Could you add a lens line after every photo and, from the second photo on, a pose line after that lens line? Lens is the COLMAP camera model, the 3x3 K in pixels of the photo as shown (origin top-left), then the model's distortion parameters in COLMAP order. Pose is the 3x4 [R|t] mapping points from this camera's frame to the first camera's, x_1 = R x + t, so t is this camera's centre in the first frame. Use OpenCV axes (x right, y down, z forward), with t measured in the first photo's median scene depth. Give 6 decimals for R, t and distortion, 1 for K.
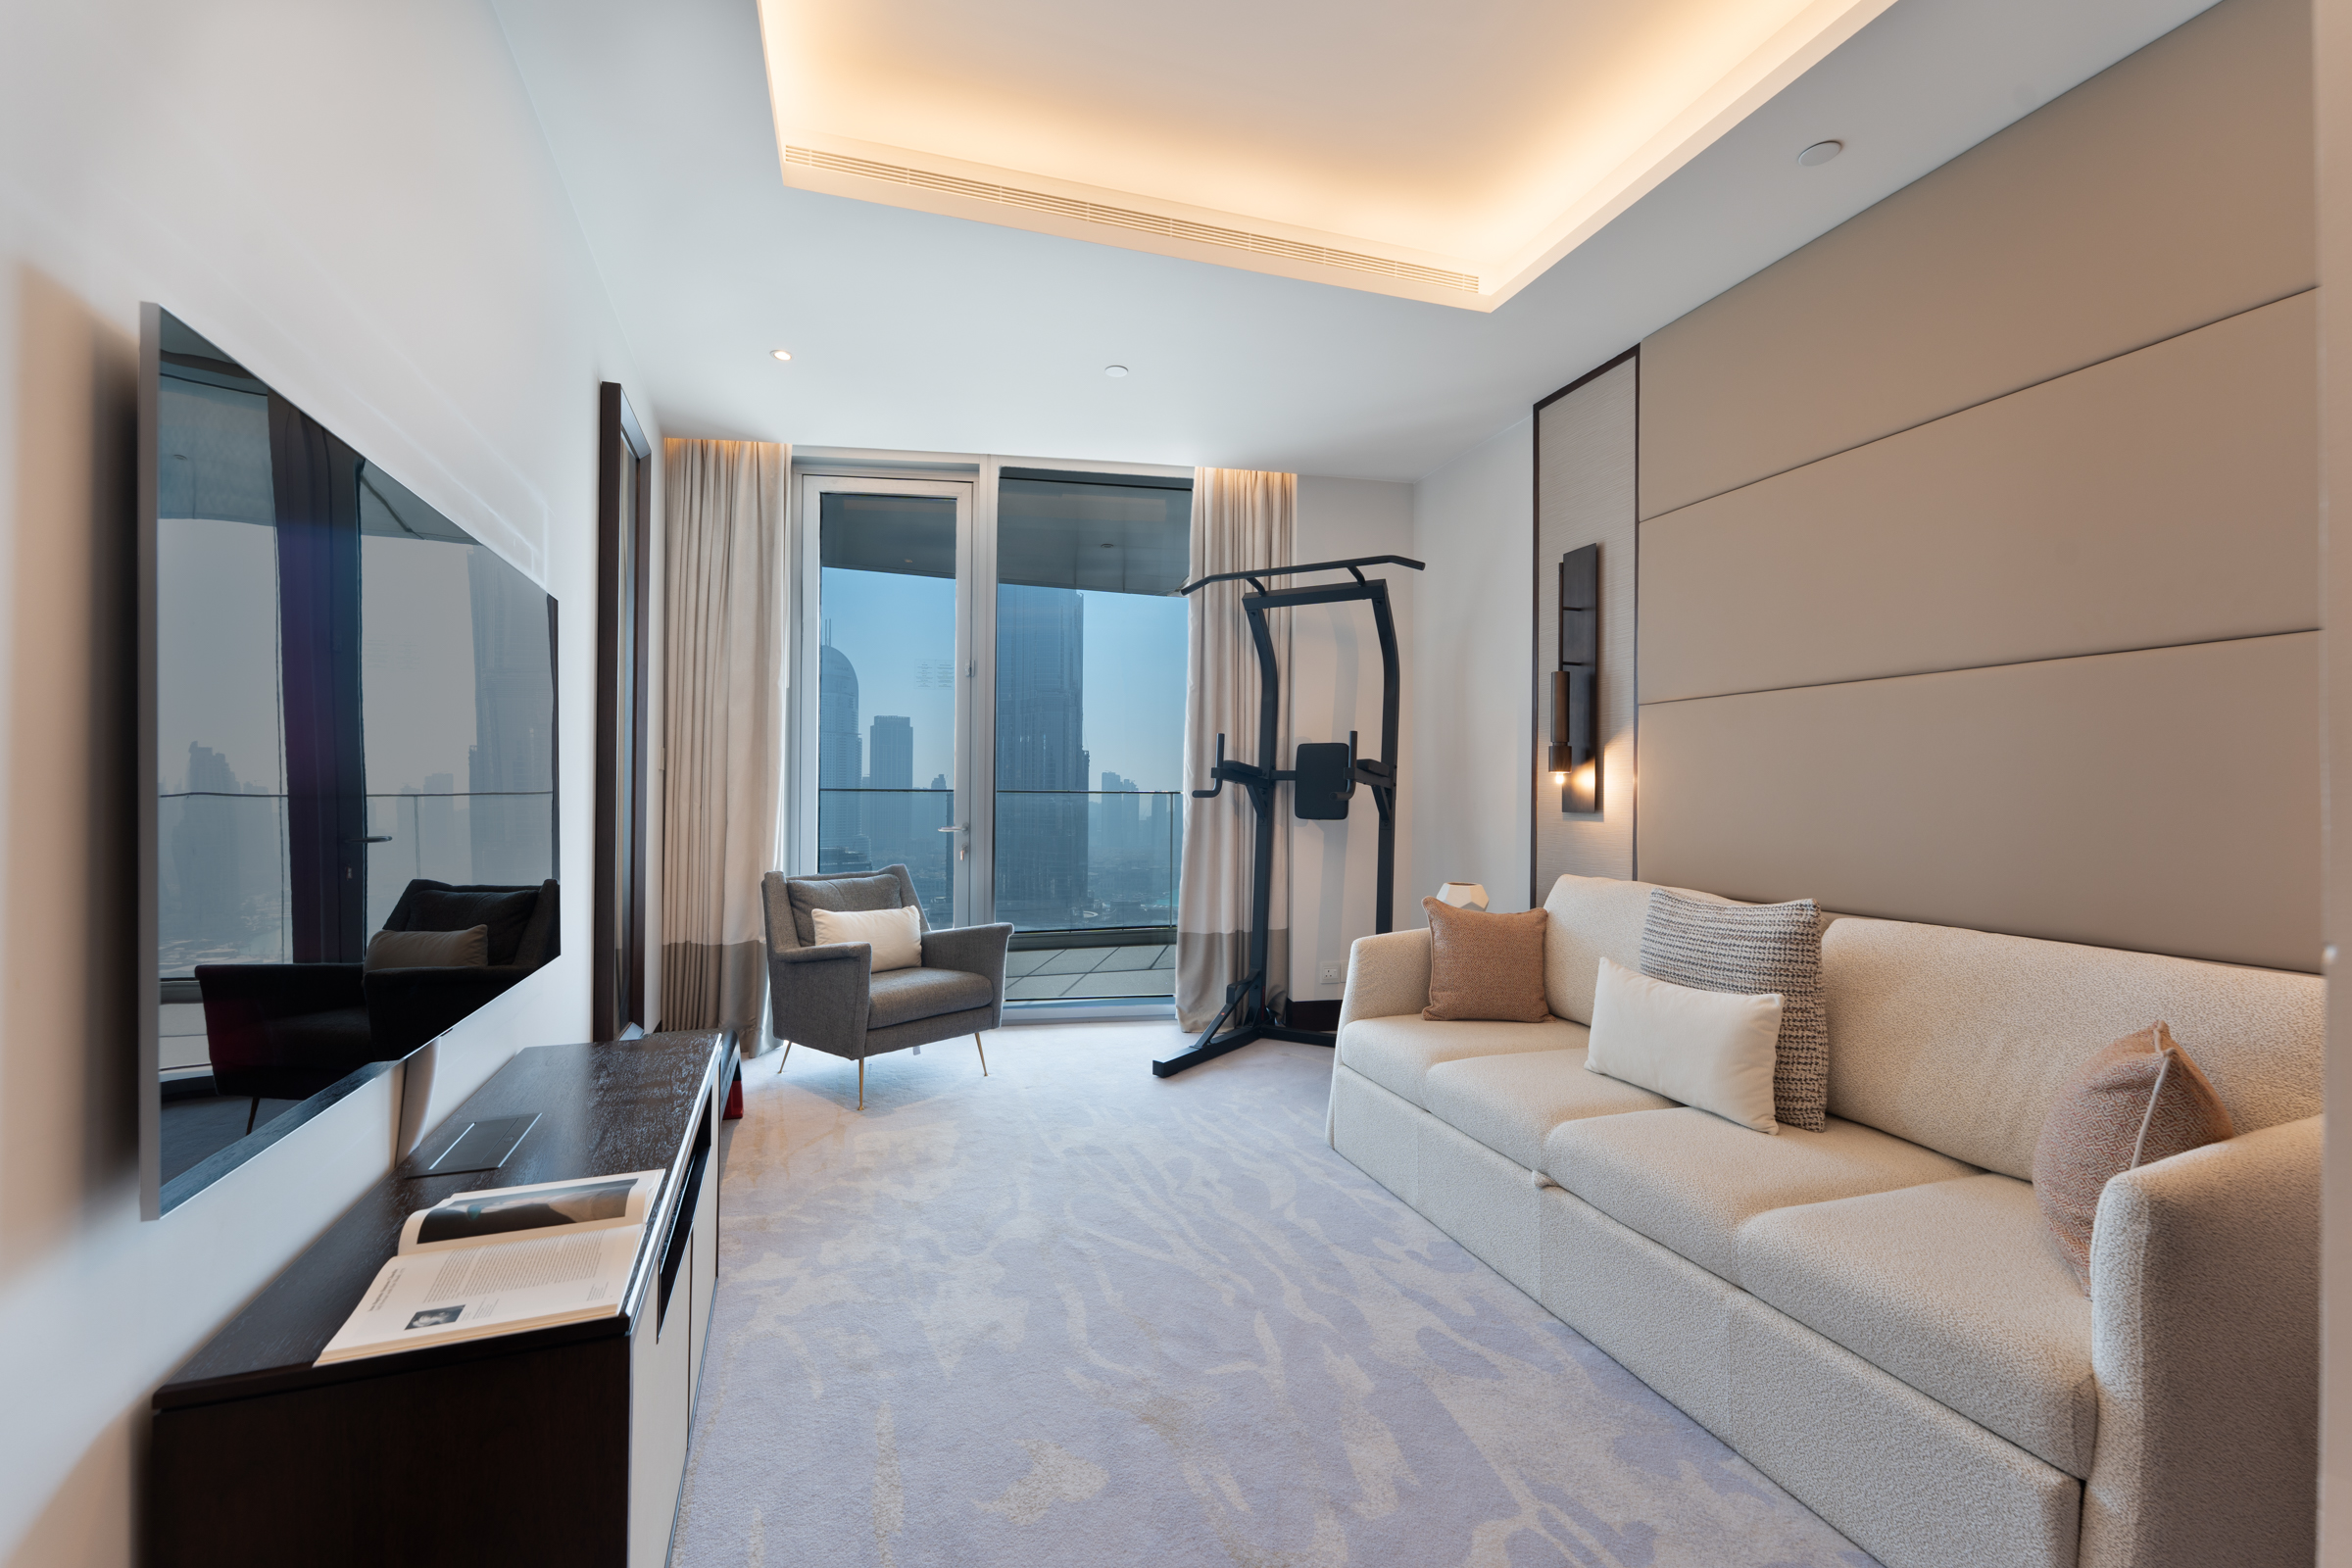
lens RADIAL K [[945.6, 0, 1176.0], [0, 945.6, 784.0], [0, 0, 1]] dist [-0.001496, -0.000270]
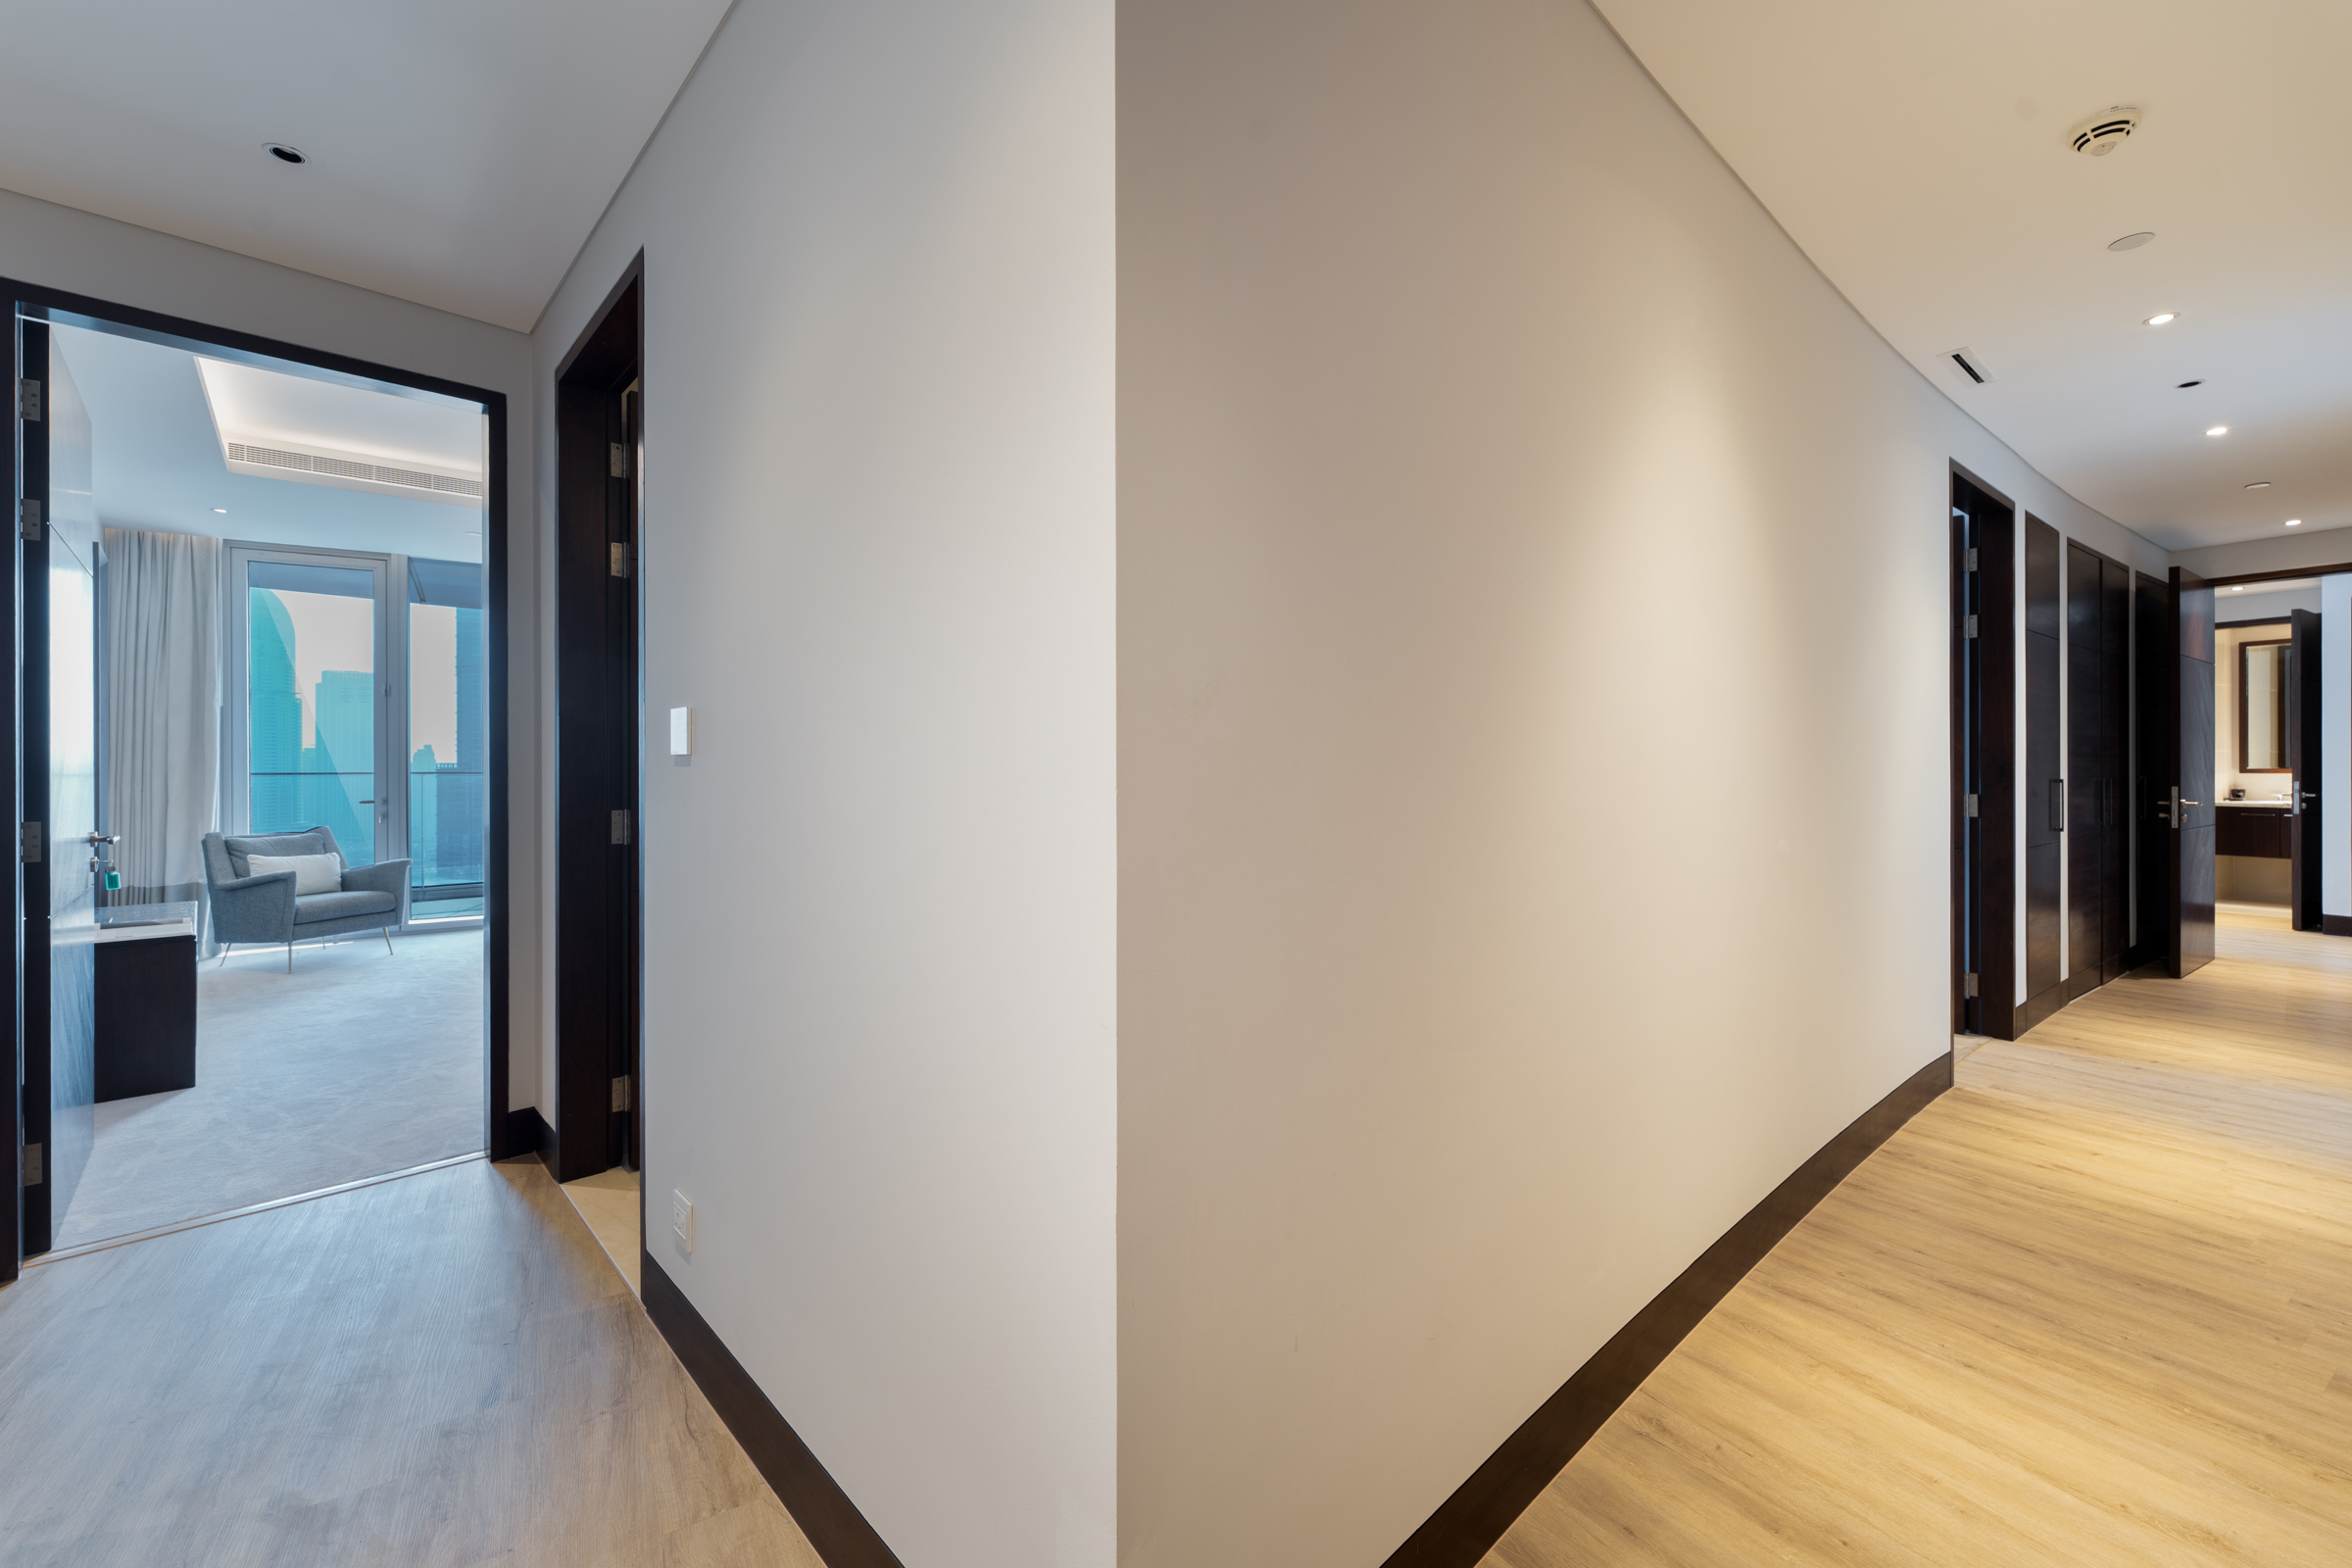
lens RADIAL K [[948.6, 0, 1179.3], [0, 948.6, 761.8], [0, 0, 1]] dist [0.000048, 0.000031]
pose [[0.911676, -0.006517, 0.410859, 0.343051], [0.001361, 0.999917, 0.012840, -0.035222], [-0.410909, -0.011147, 0.911608, -0.969433]]
